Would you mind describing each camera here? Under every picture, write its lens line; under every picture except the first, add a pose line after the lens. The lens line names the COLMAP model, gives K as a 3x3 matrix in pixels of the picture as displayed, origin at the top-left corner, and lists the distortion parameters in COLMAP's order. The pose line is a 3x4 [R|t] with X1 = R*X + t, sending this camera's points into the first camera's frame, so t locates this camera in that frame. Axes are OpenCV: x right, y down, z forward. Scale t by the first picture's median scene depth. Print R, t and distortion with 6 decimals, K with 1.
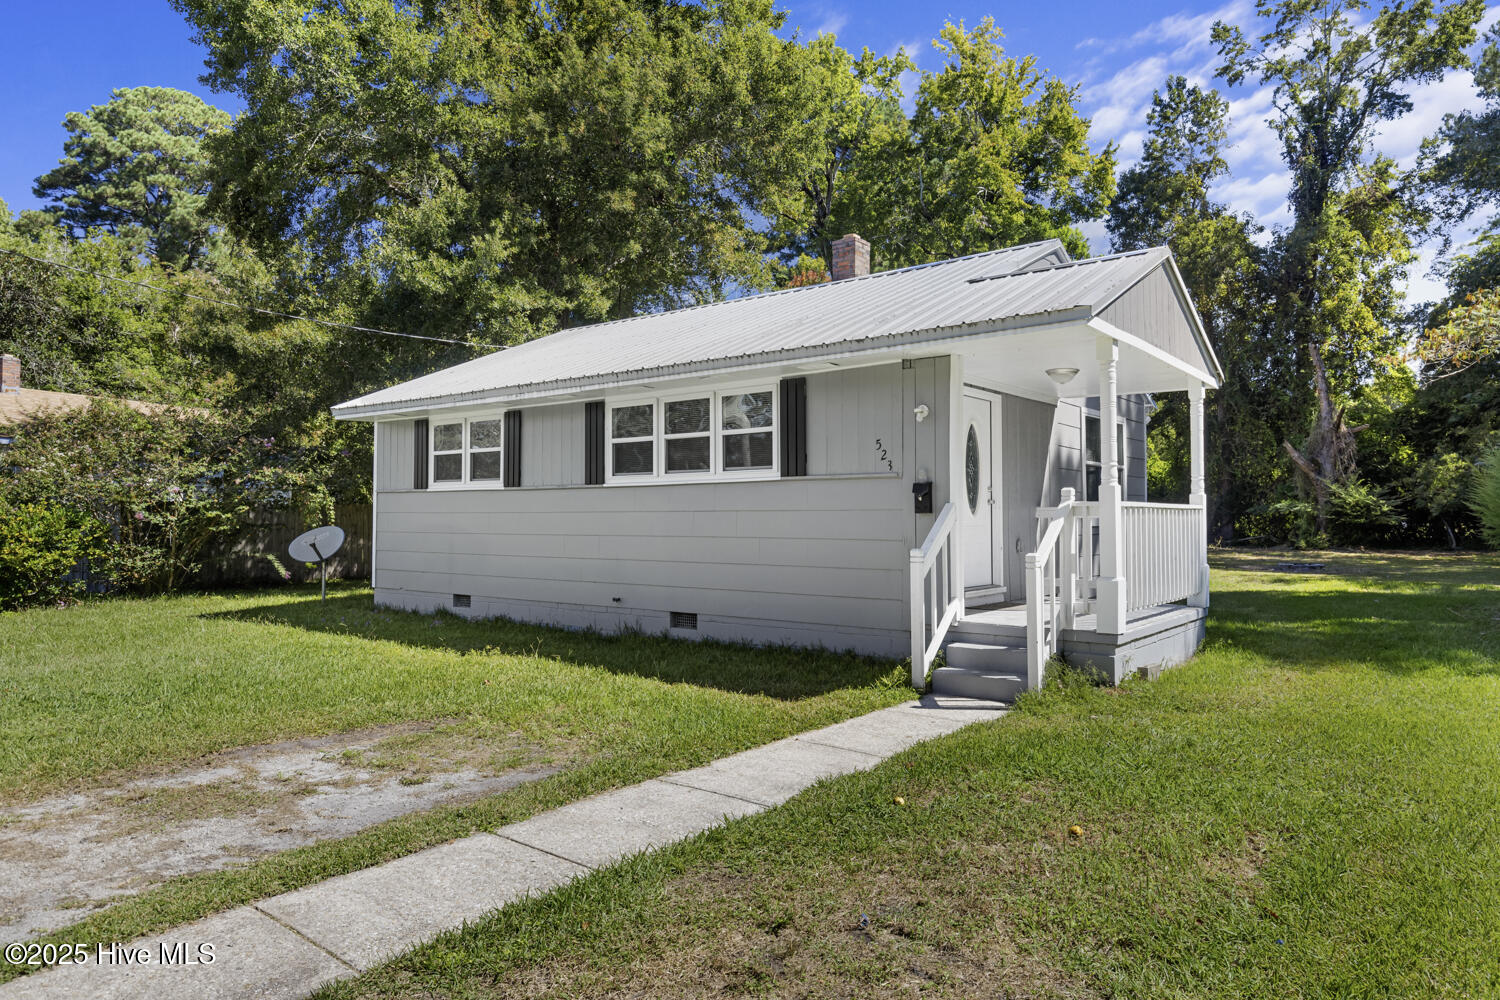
lens RADIAL K [[939.6, 0, 753.0], [0, 939.6, 497.7], [0, 0, 1]] dist [-0.003787, 0.002363]
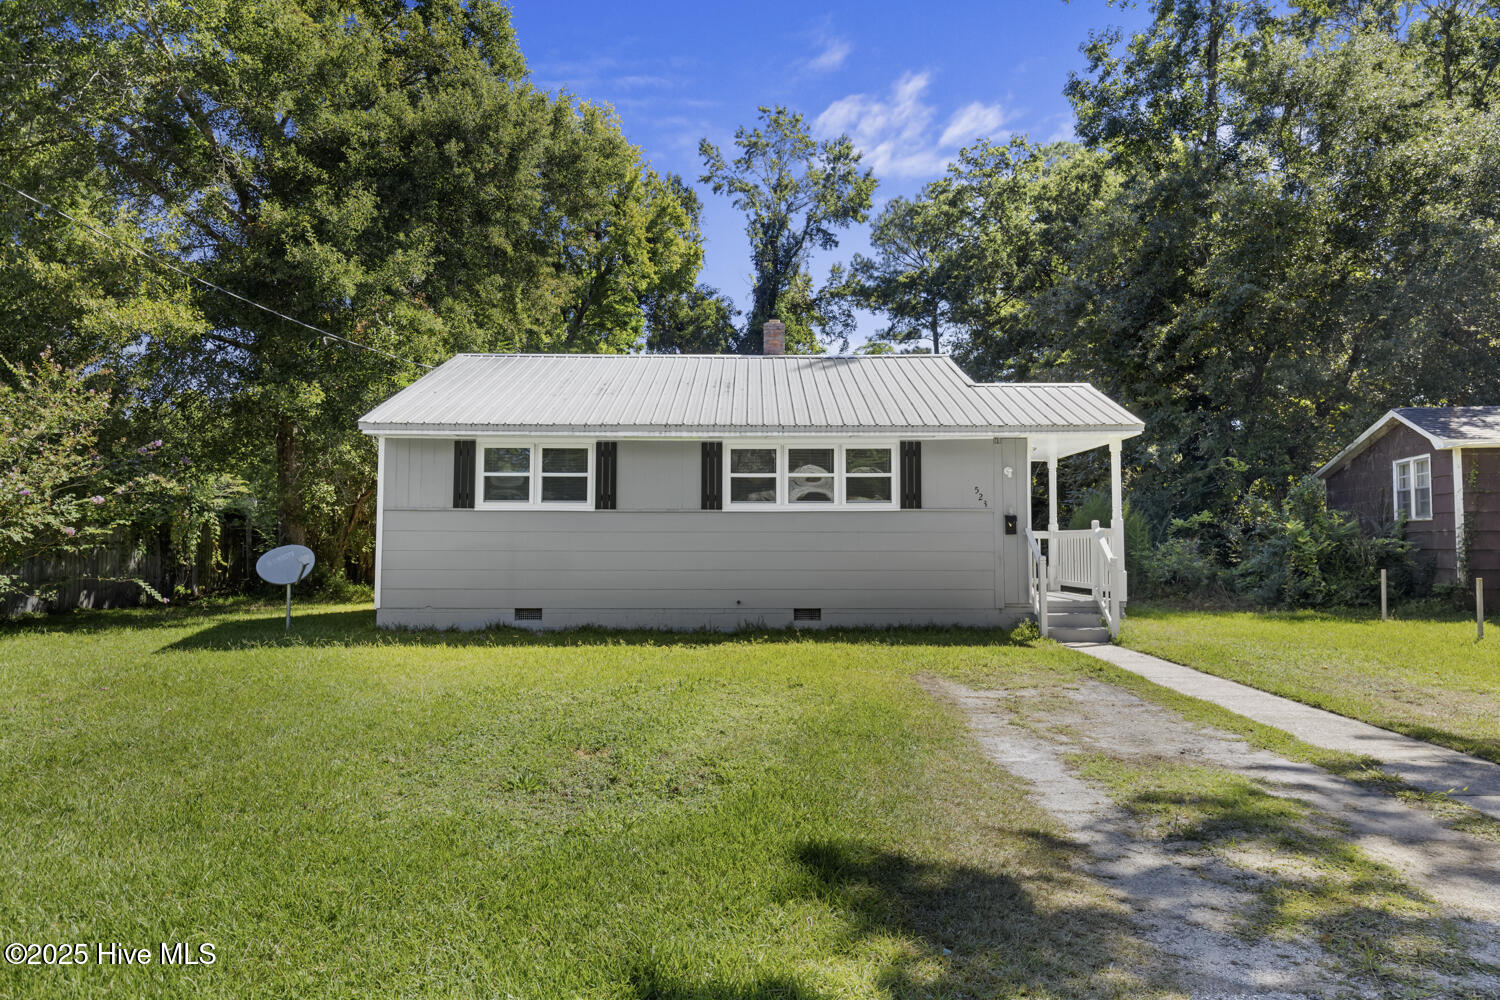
lens RADIAL K [[939.6, 0, 750.0], [0, 939.6, 500.7], [0, 0, 1]] dist [-0.003787, 0.002363]
pose [[0.789148, 0.030605, 0.613440, -0.302507], [-0.015261, 0.999426, -0.030229, 0.003714], [-0.614013, 0.014493, 0.789162, 0.000752]]
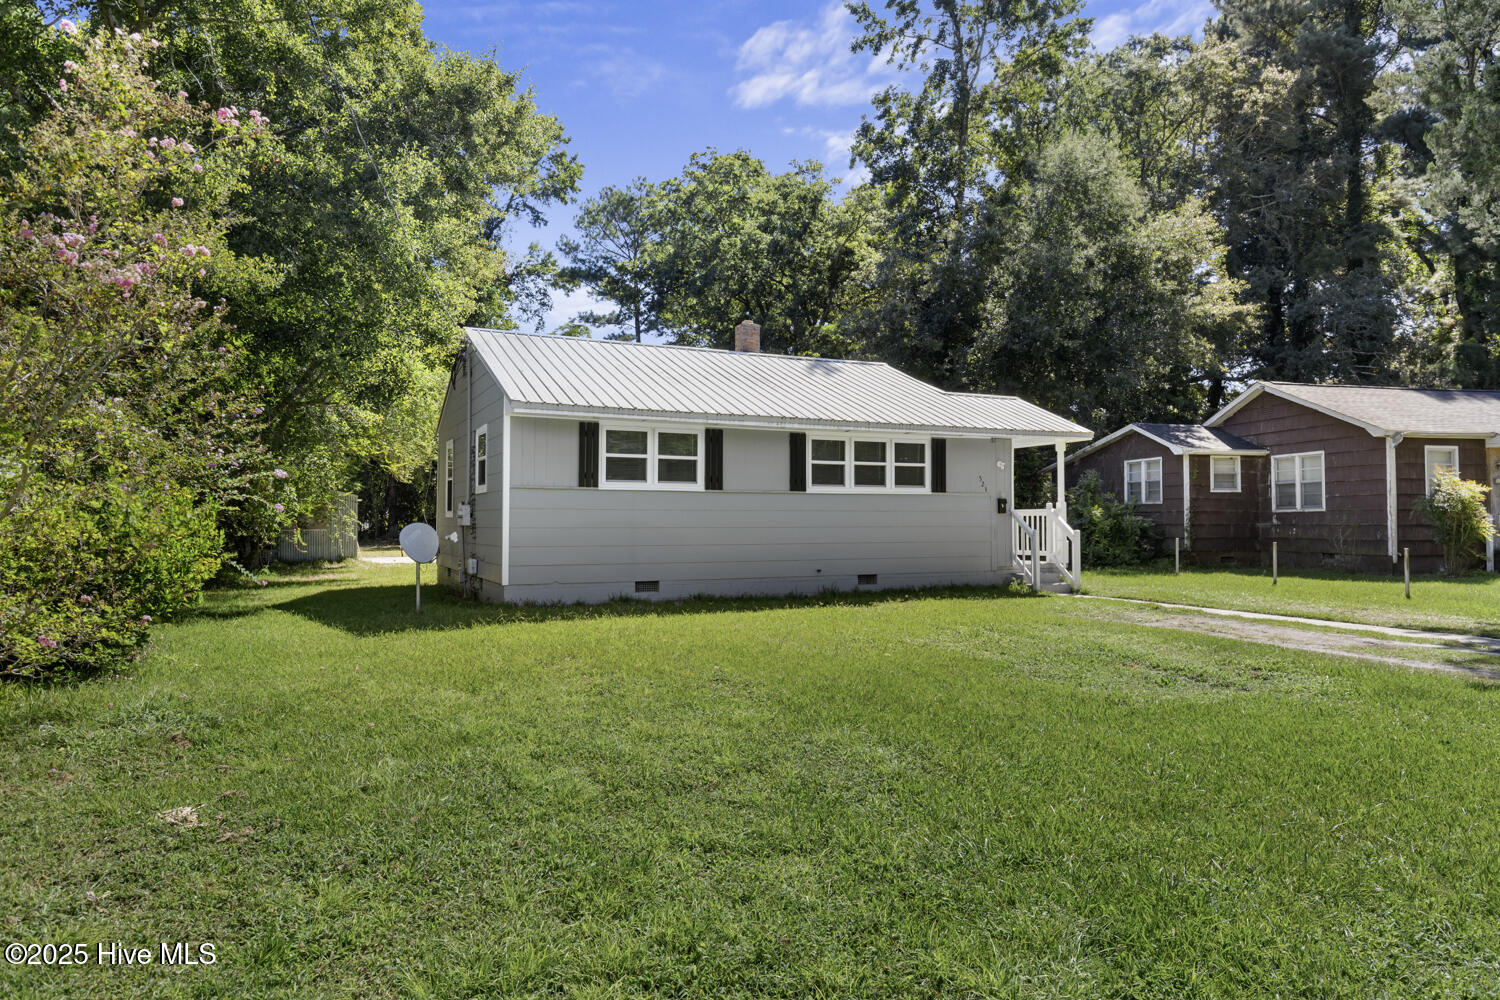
lens RADIAL K [[939.6, 0, 753.5], [0, 939.6, 496.3], [0, 0, 1]] dist [-0.003787, 0.002363]
pose [[0.446354, 0.025623, 0.894490, -0.503630], [-0.018552, 0.999640, -0.019377, 0.007695], [-0.894664, -0.007946, 0.446669, 0.146499]]
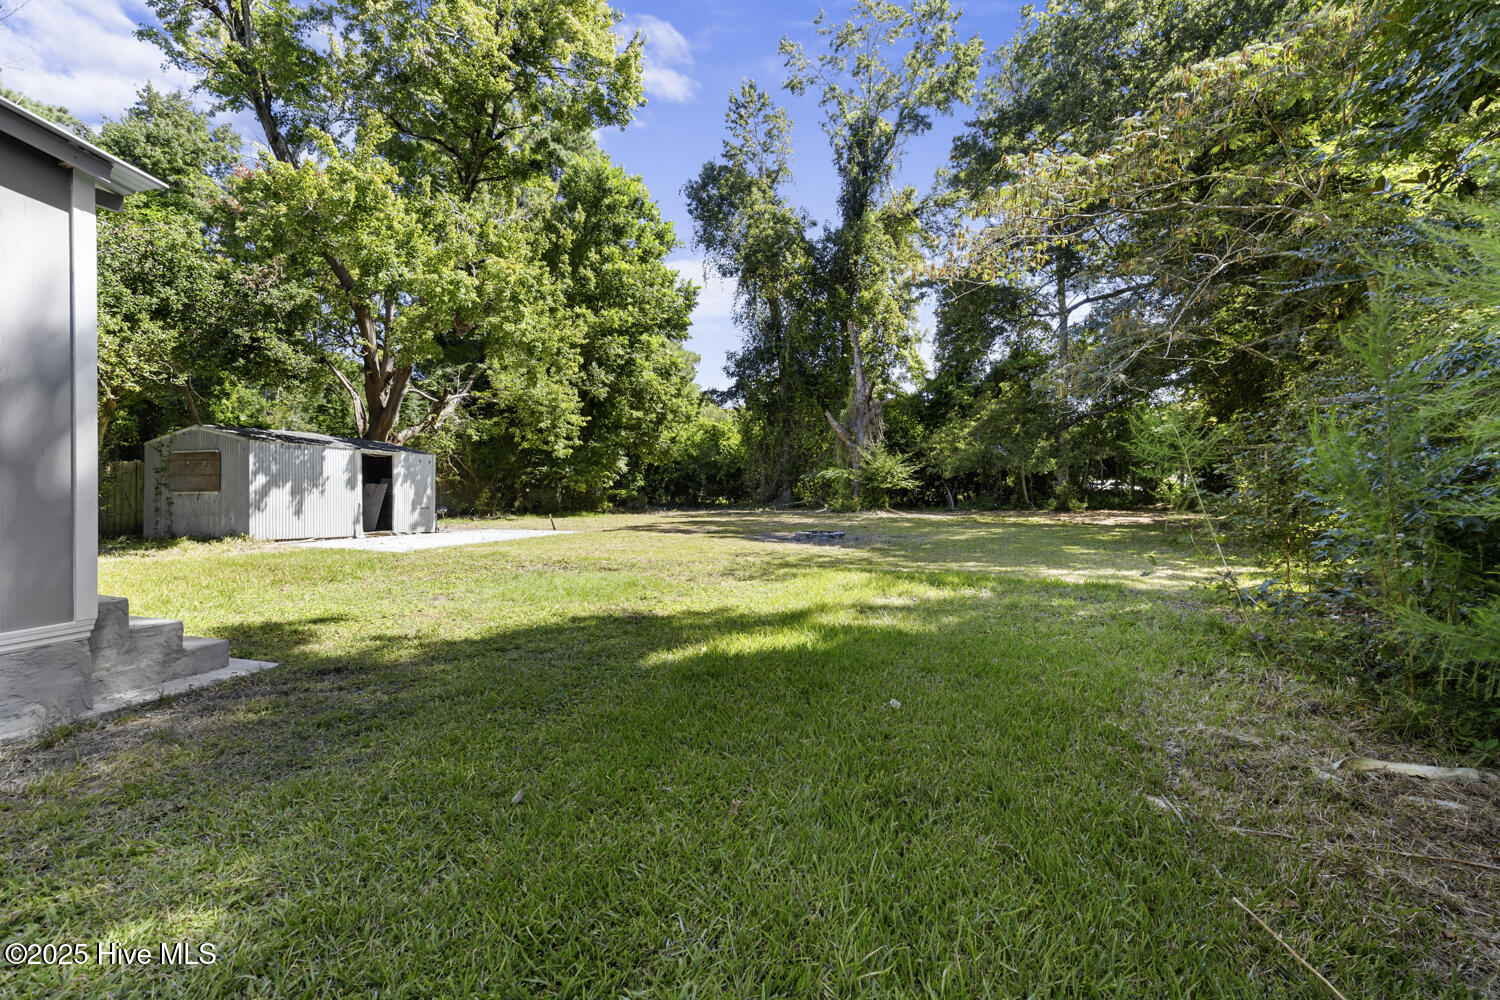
lens RADIAL K [[680.8, 0, 736.1], [0, 680.8, 494.9], [0, 0, 1]] dist [-0.005261, -0.001400]
pose [[0.938213, 0.003479, 0.346041, 0.250739], [-0.014190, 0.999495, 0.028424, 0.019567], [-0.345768, -0.031578, 0.937789, 0.377583]]
